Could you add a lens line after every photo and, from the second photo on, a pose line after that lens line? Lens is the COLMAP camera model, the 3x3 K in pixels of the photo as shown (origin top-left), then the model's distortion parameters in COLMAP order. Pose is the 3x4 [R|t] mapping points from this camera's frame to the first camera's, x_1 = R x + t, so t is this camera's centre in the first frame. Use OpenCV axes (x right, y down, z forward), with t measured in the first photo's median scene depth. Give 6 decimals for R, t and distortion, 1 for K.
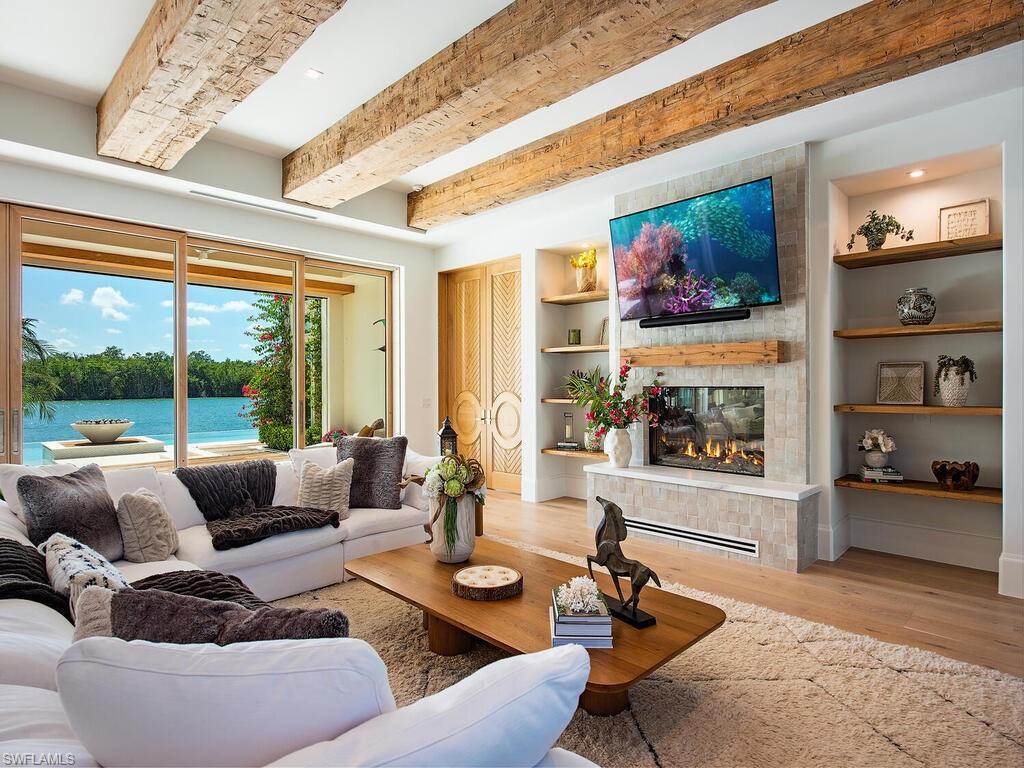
lens RADIAL K [[571.3, 0, 511.7], [0, 571.3, 385.5], [0, 0, 1]] dist [-0.012041, -0.000748]
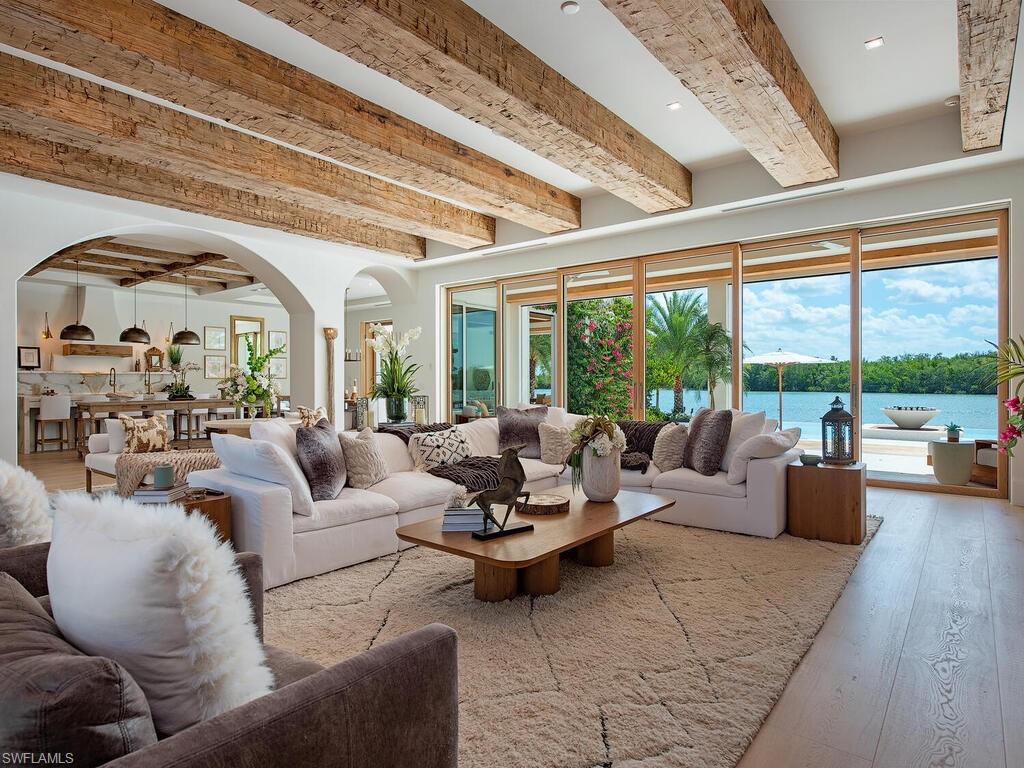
lens RADIAL K [[571.3, 0, 516.8], [0, 571.3, 384.5], [0, 0, 1]] dist [-0.012041, -0.000748]
pose [[0.108796, -0.000337, -0.994064, 0.633924], [-0.009938, 0.999950, -0.001427, 0.064153], [0.994014, 0.010035, 0.108787, 0.340848]]
